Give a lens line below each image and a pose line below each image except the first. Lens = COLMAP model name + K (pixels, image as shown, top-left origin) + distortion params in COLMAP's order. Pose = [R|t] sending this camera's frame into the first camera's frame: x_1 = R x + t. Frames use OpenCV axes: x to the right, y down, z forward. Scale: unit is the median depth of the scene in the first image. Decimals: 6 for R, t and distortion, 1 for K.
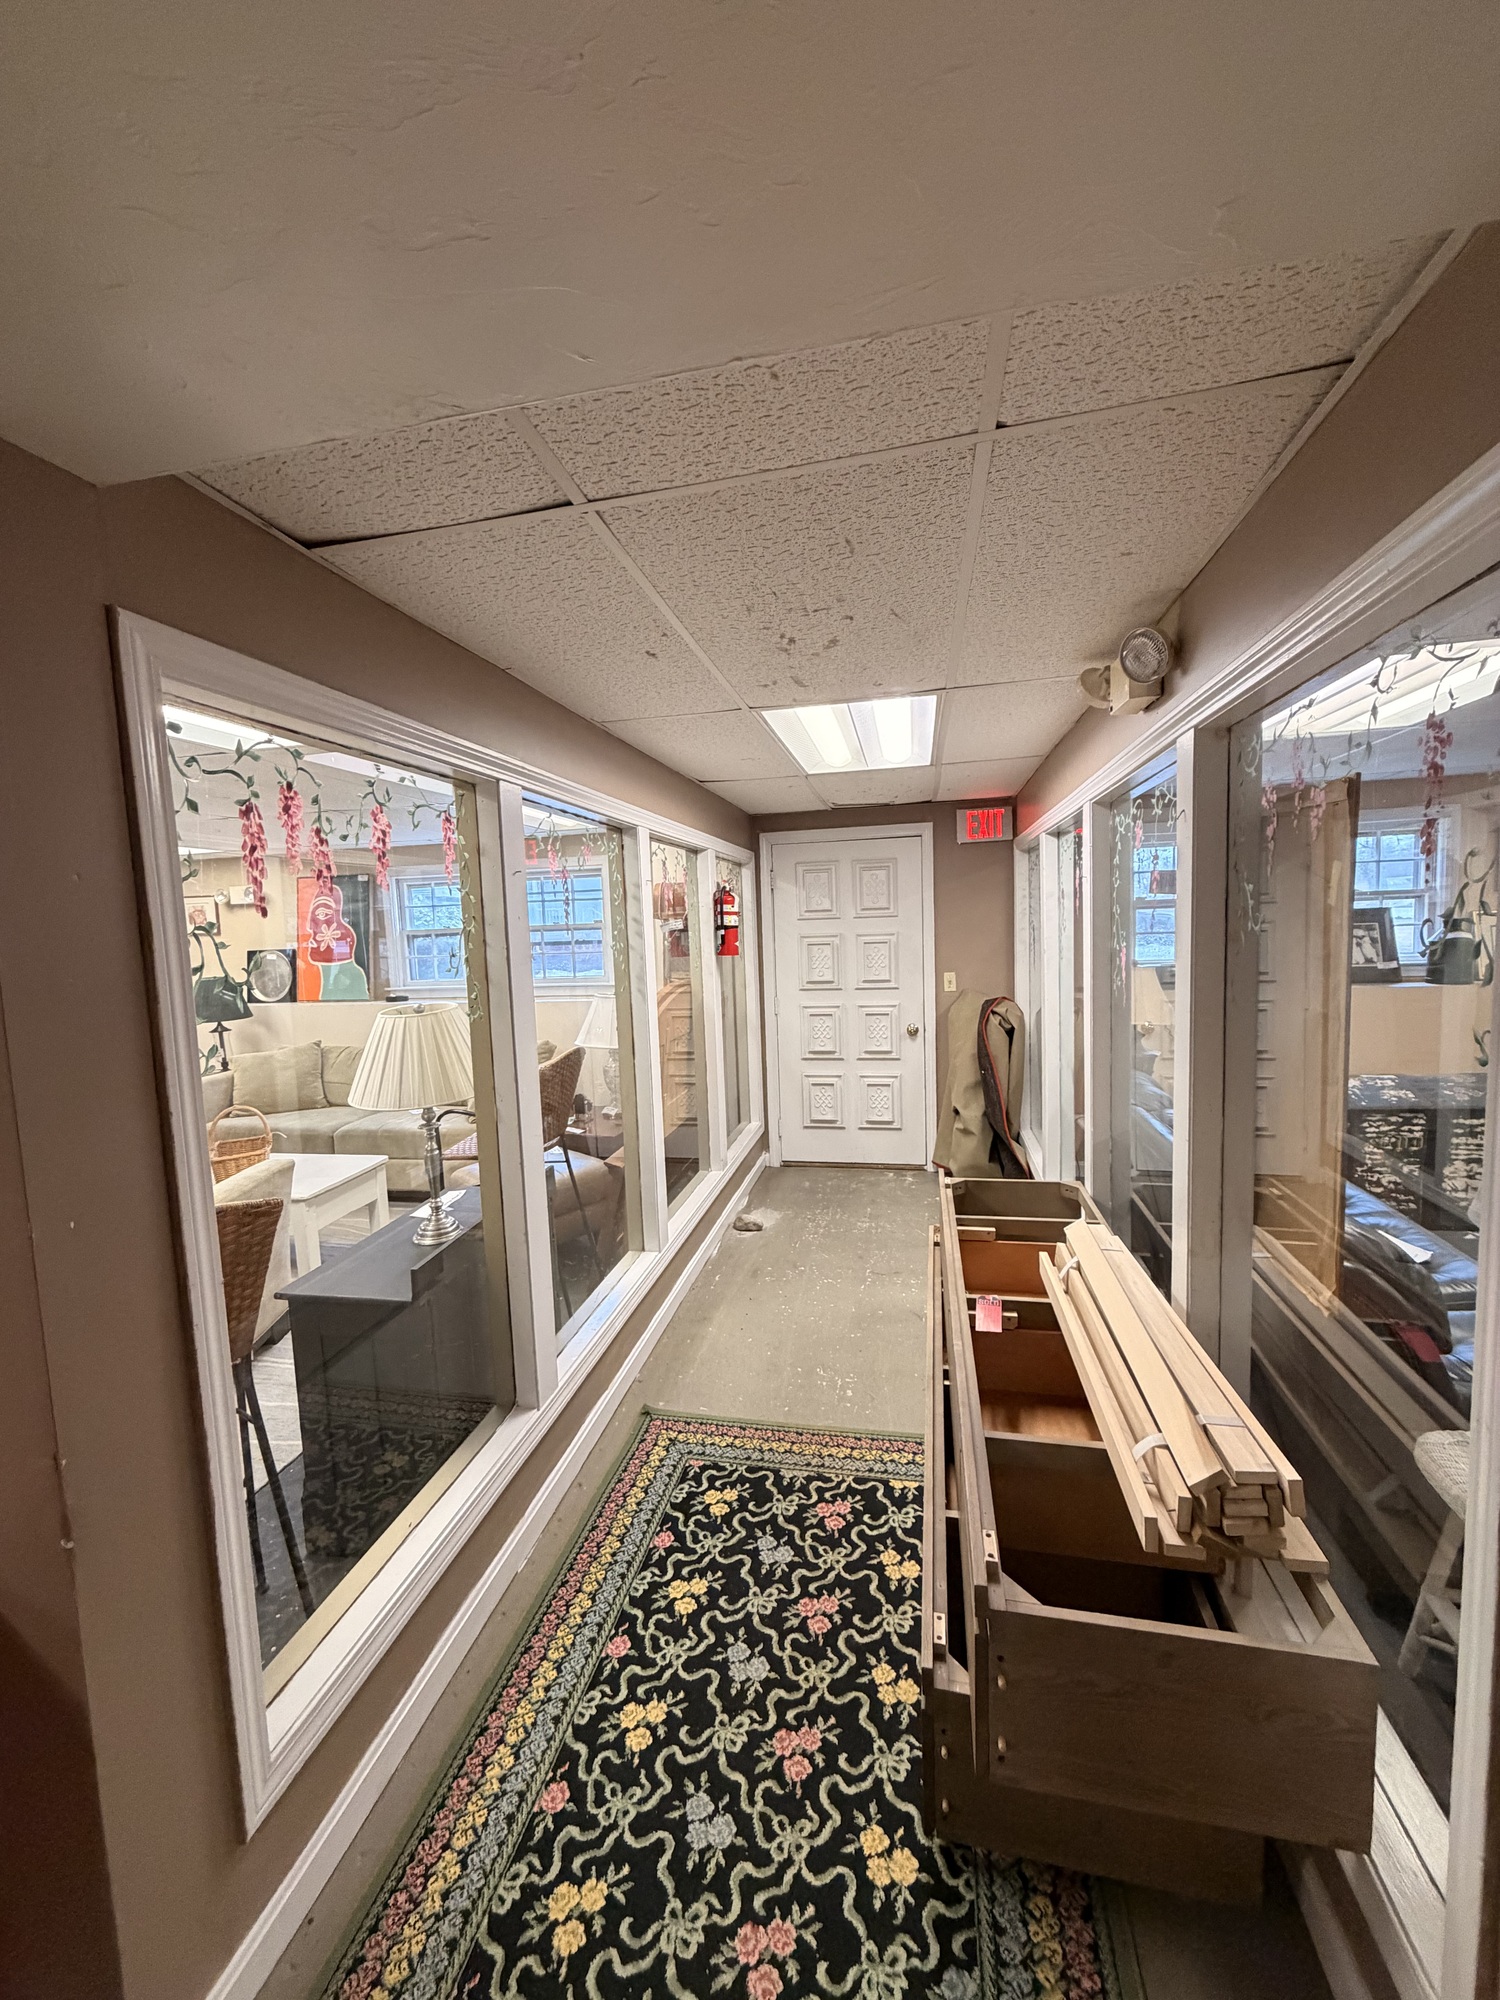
lens RADIAL K [[796.0, 0, 751.1], [0, 796.0, 997.9], [0, 0, 1]] dist [-0.000006, 0.000170]
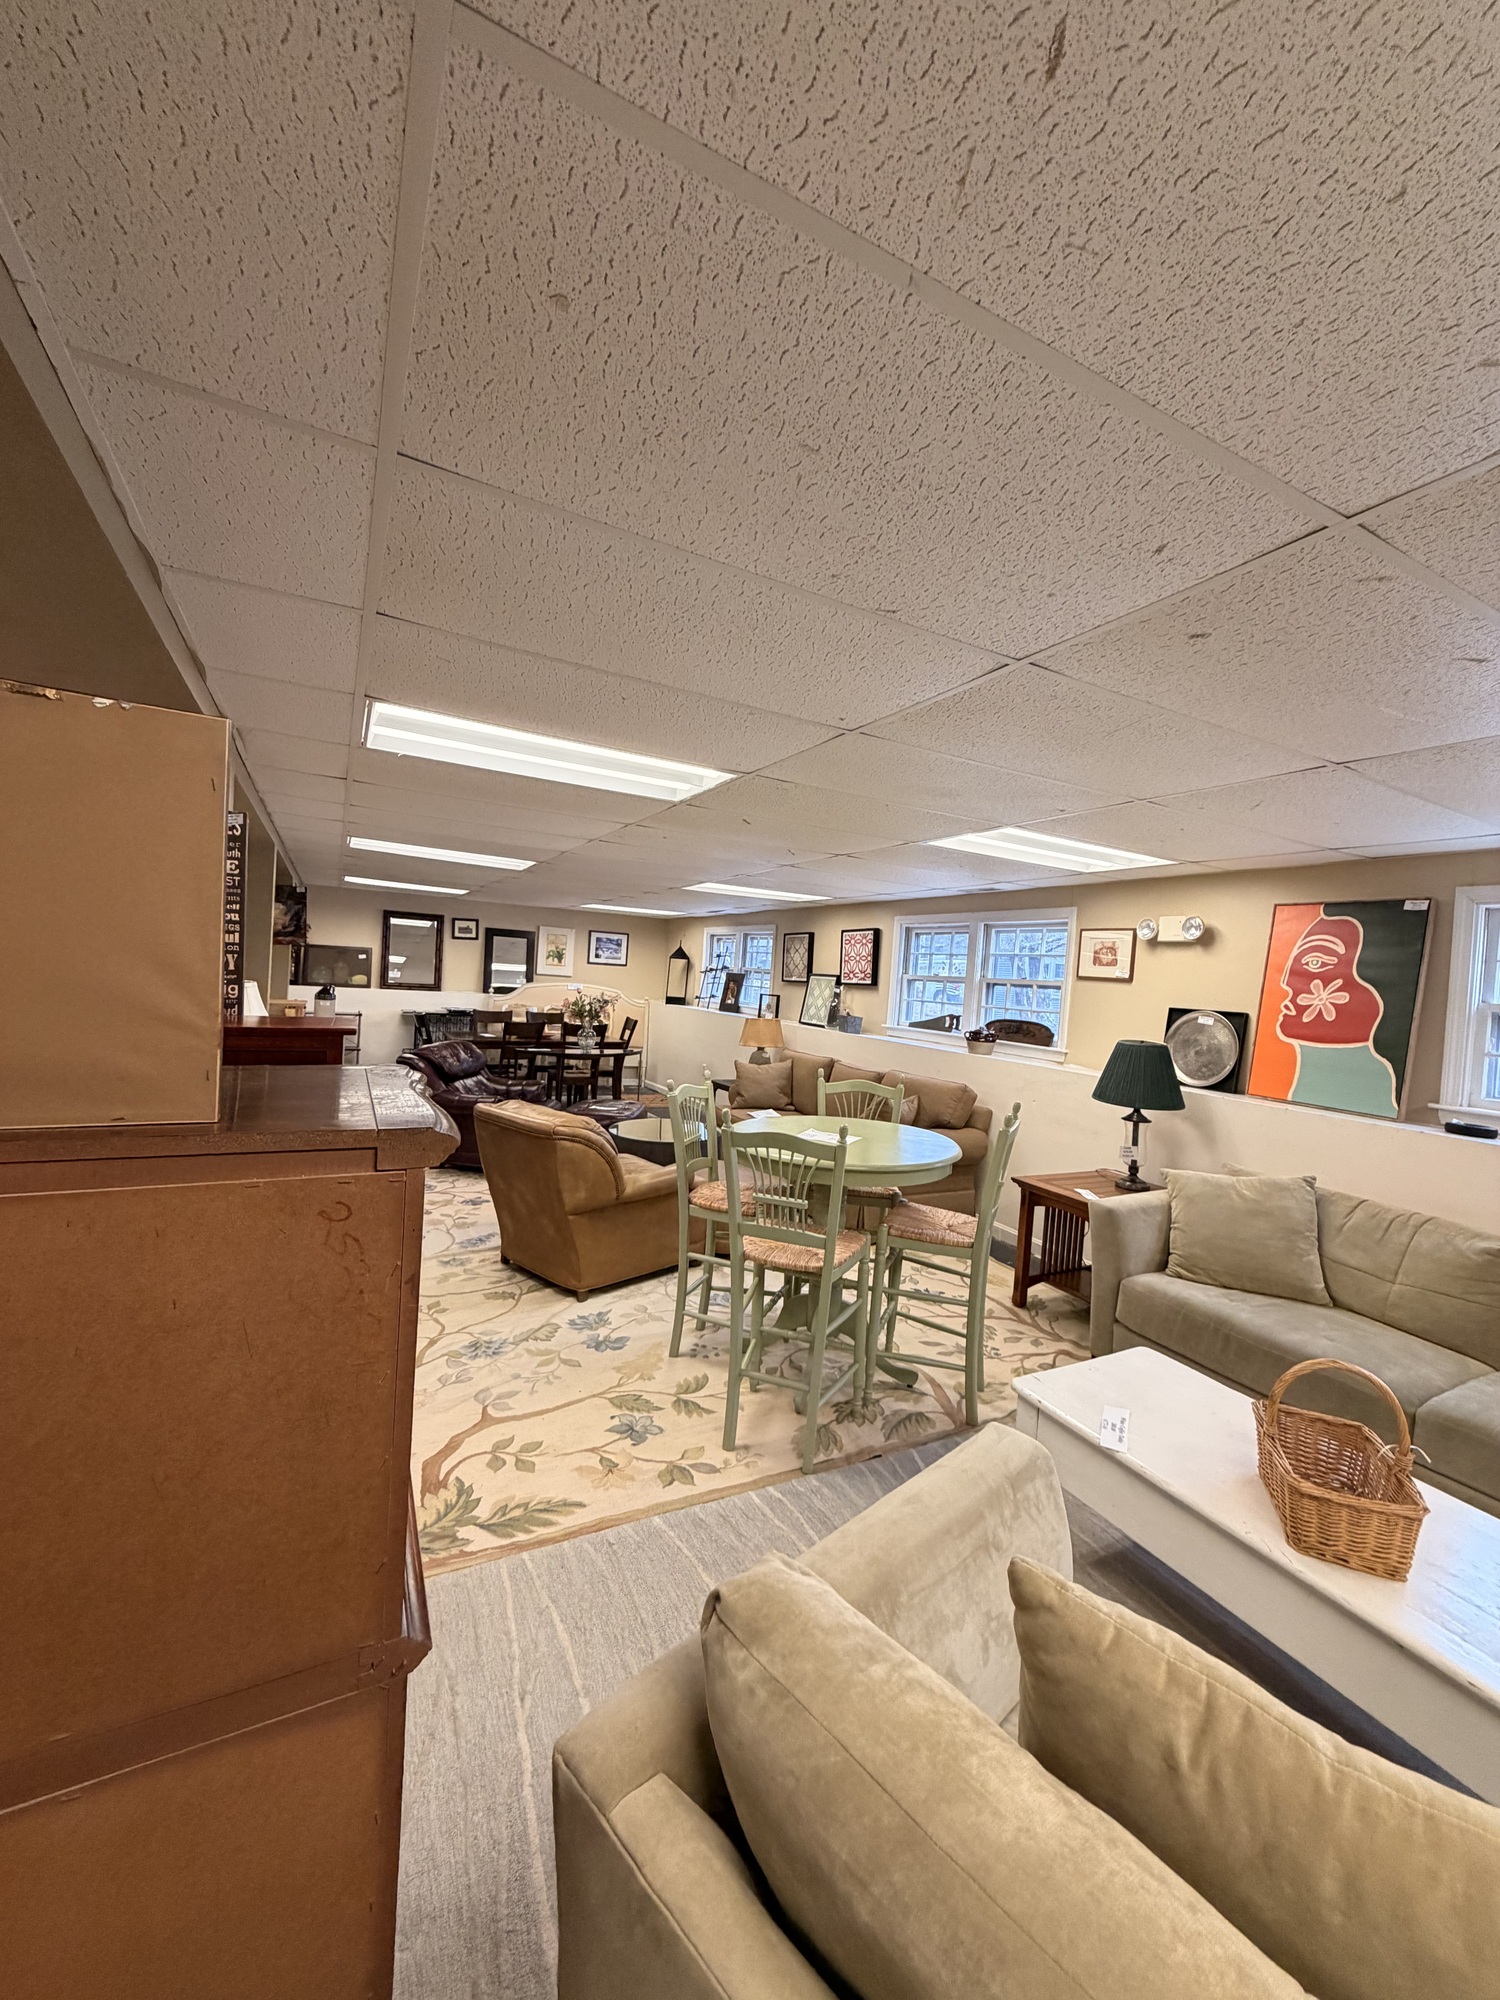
lens RADIAL K [[796.0, 0, 751.7], [0, 796.0, 1005.4], [0, 0, 1]] dist [-0.000006, 0.000170]
pose [[0.634759, 0.110743, -0.764733, -0.341528], [-0.160851, 0.986934, 0.009408, -0.008798], [0.755783, 0.117036, 0.644279, 0.278476]]
